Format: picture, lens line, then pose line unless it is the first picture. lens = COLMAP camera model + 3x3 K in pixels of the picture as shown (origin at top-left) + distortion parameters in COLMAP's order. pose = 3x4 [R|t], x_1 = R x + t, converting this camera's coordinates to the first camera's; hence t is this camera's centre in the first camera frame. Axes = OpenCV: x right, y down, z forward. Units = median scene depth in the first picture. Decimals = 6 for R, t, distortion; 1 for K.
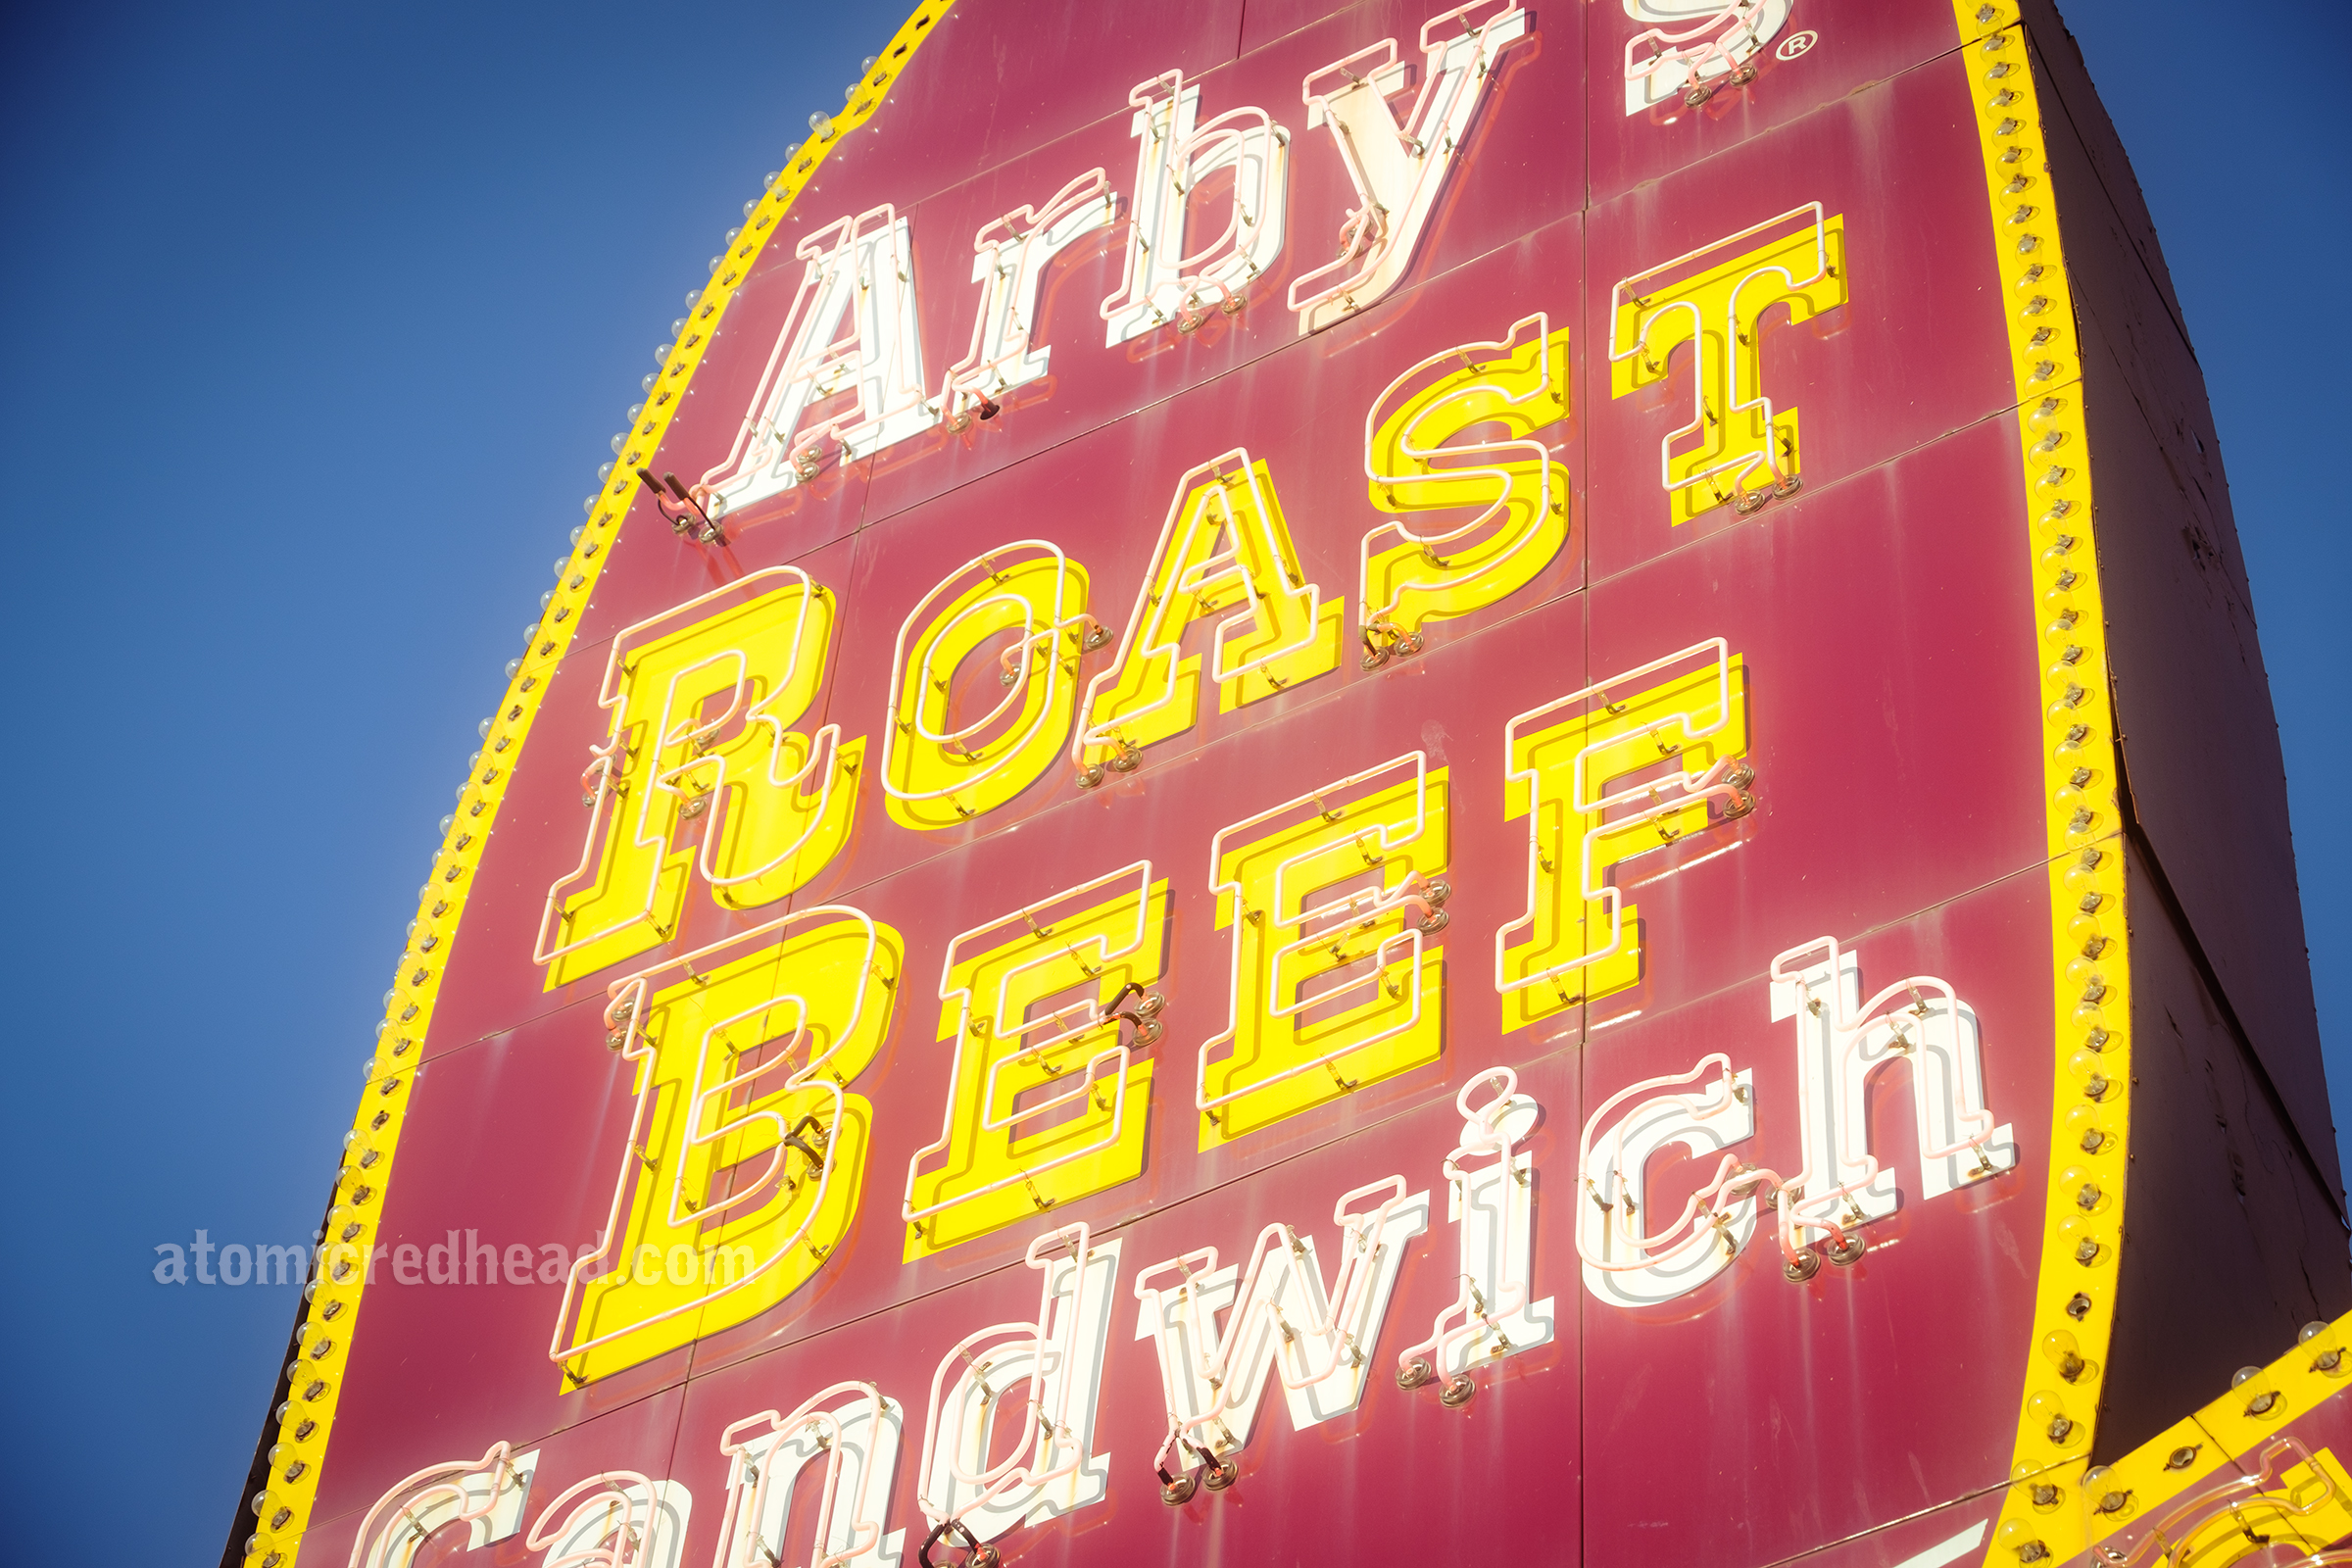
lens RADIAL K [[5772.1, 0, 1176.0], [0, 5772.1, 784.0], [0, 0, 1]] dist [0.087464, 0.357031]
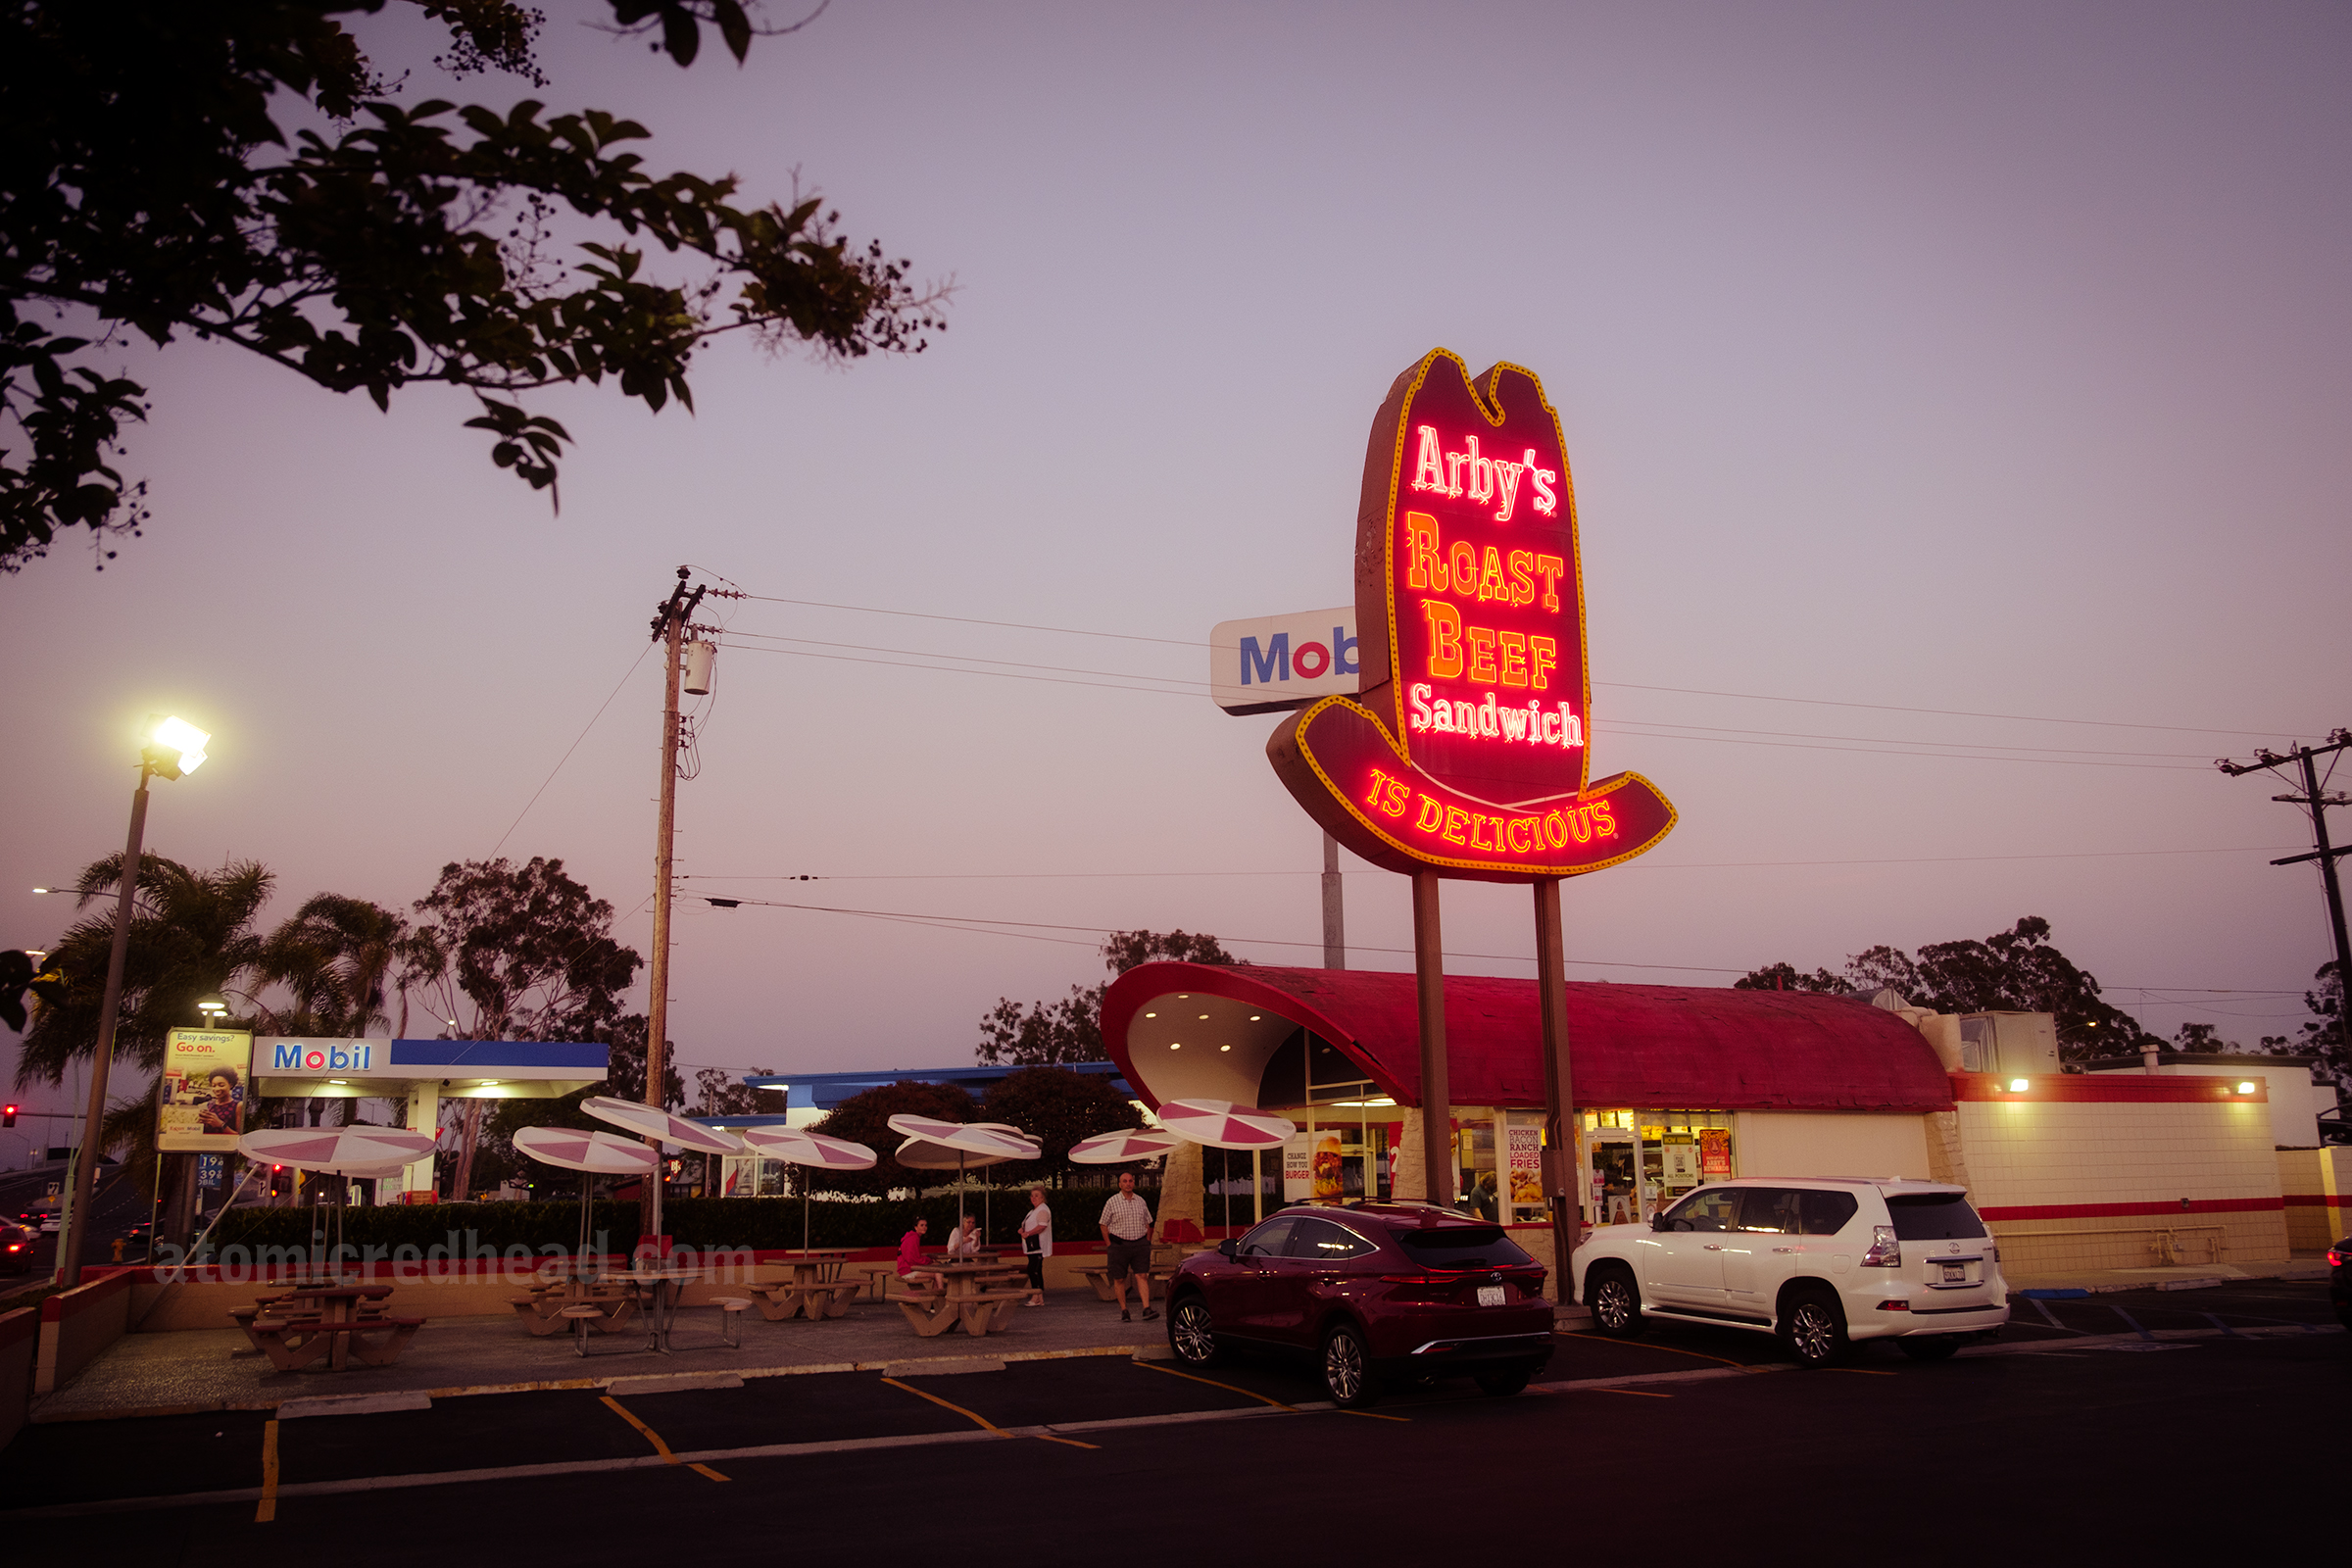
lens RADIAL K [[1858.6, 0, 1163.1], [0, 1858.6, 826.9], [0, 0, 1]] dist [-0.014686, 0.001380]
pose [[0.592091, 0.083612, 0.801522, -2.535764], [-0.627766, 0.671506, 0.393687, -0.580442], [-0.505310, -0.736267, 0.450082, -0.194373]]
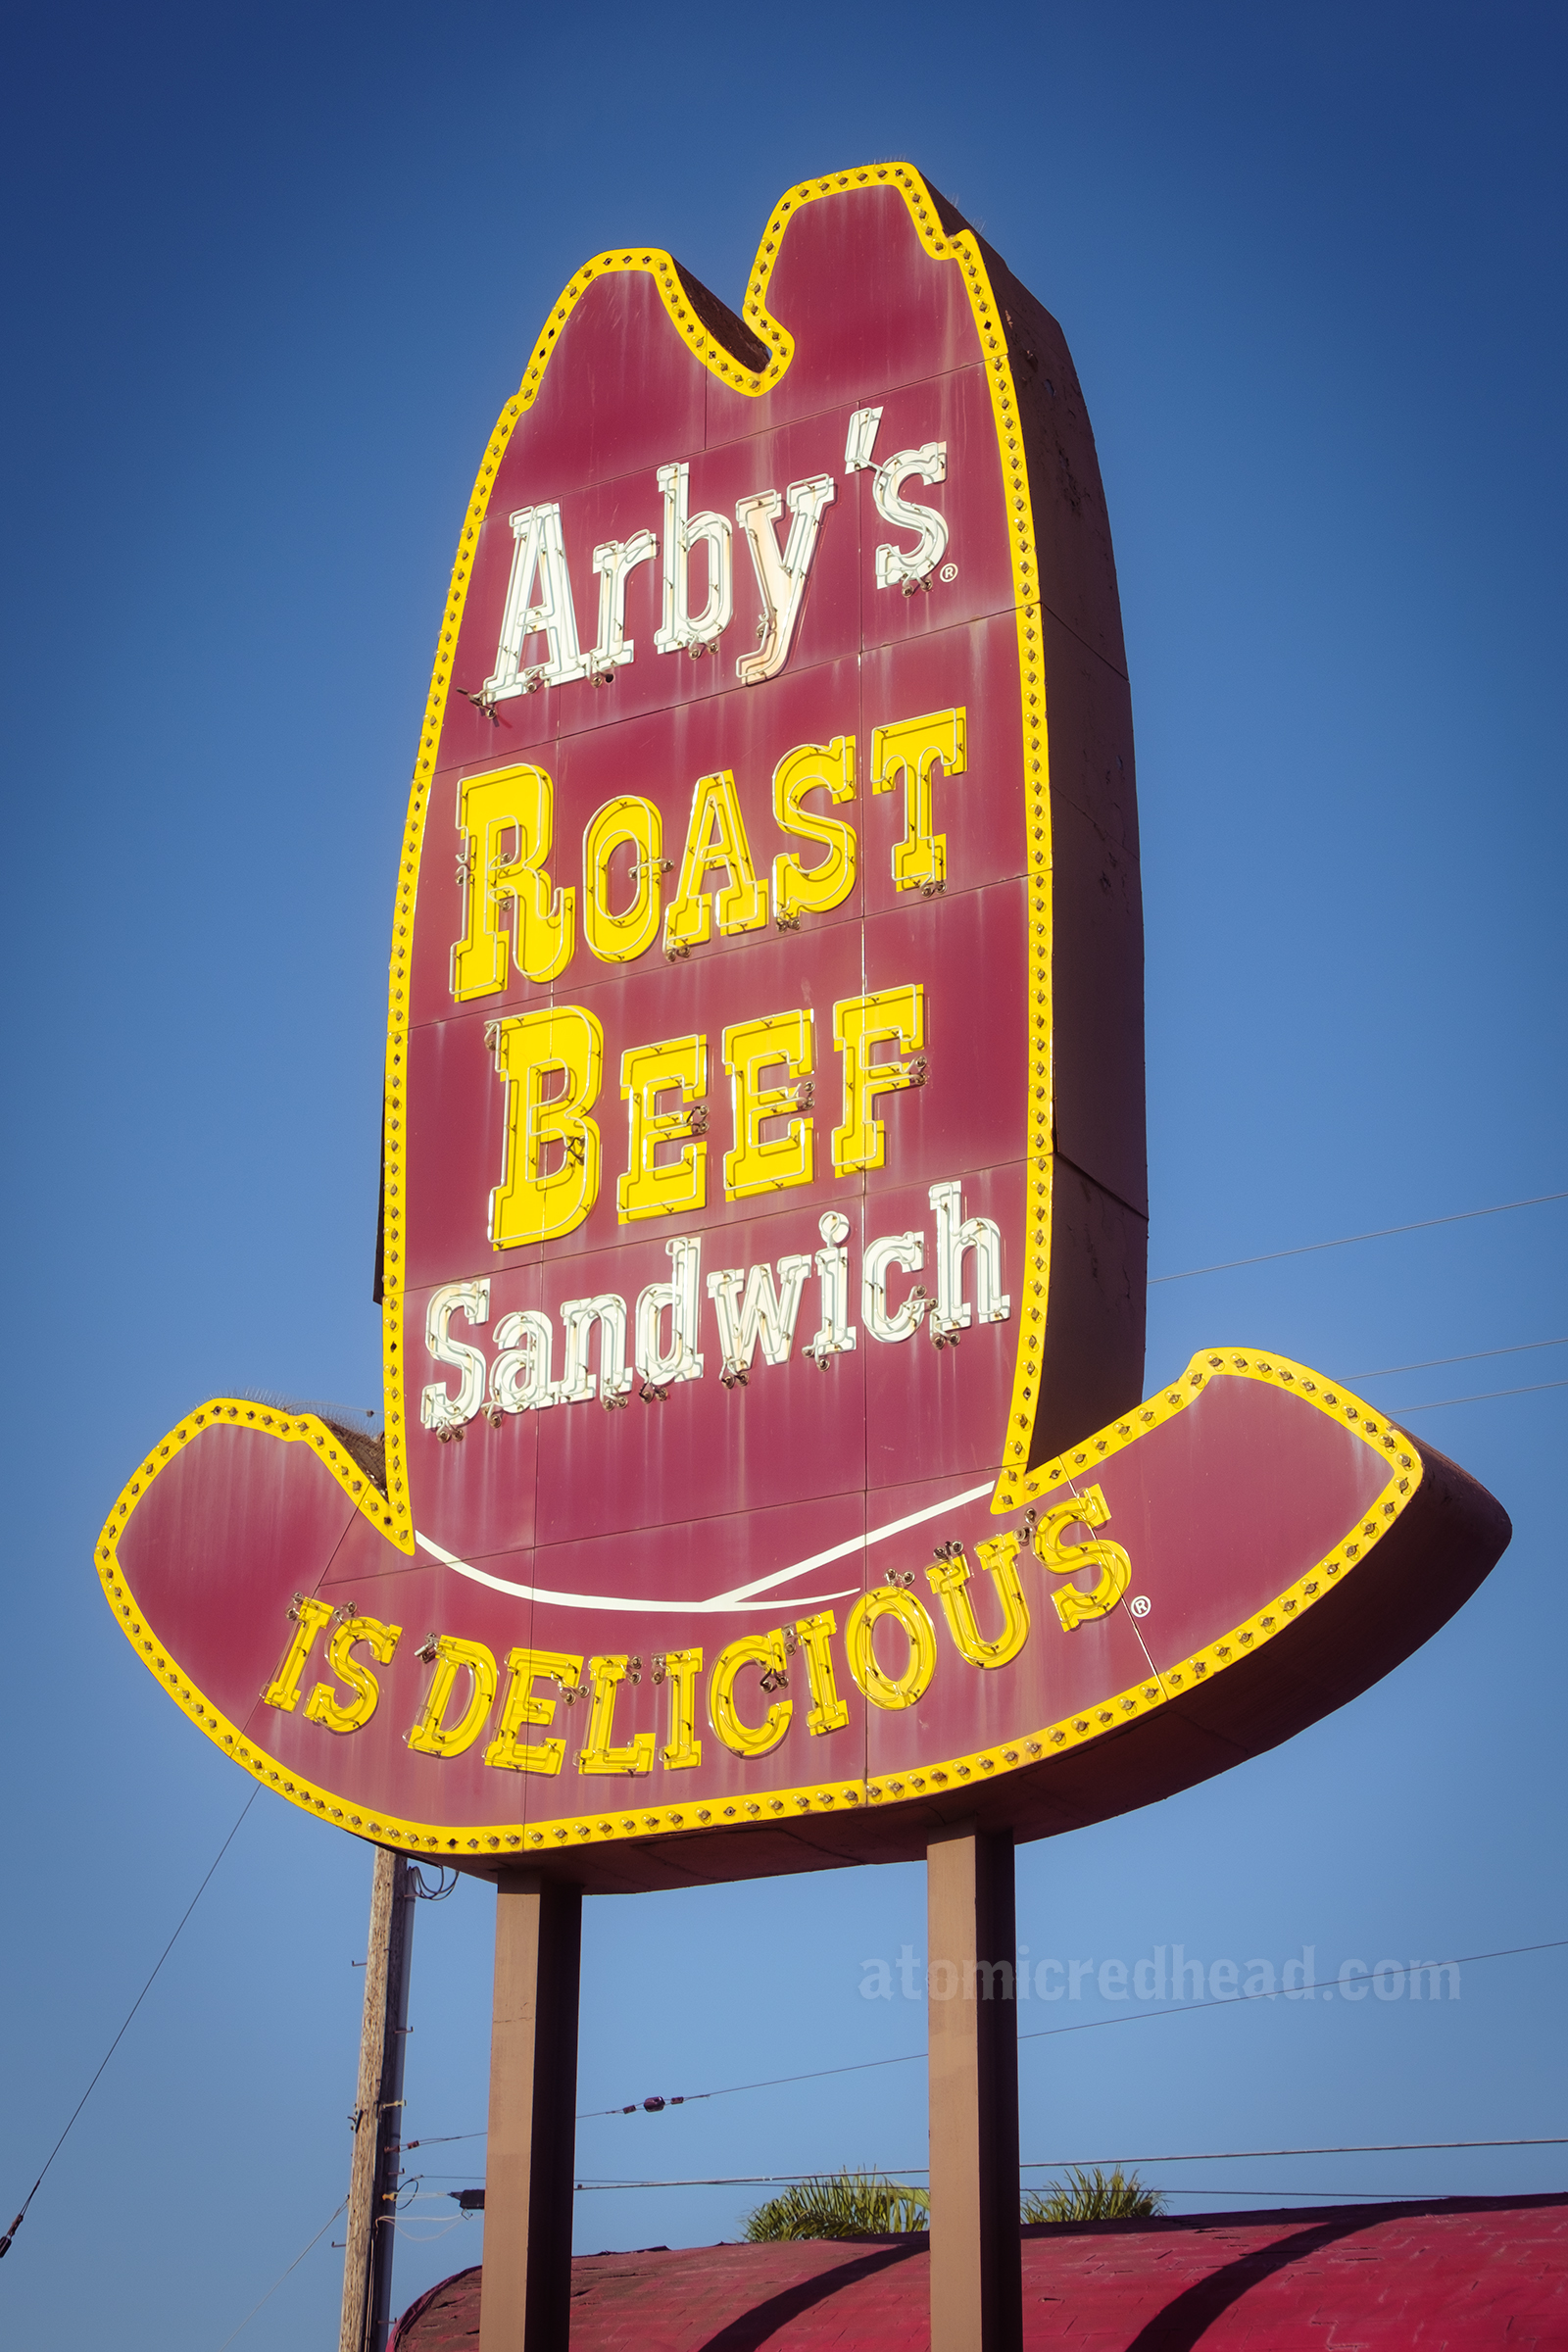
lens RADIAL K [[4045.7, 0, 784.0], [0, 4045.7, 1176.0], [0, 0, 1]] dist [0.150135, -0.026373]
pose [[0.997622, -0.067602, -0.013425, 0.055390], [0.064246, 0.841601, 0.536264, -0.927540], [-0.024954, -0.535852, 0.843943, -0.568102]]
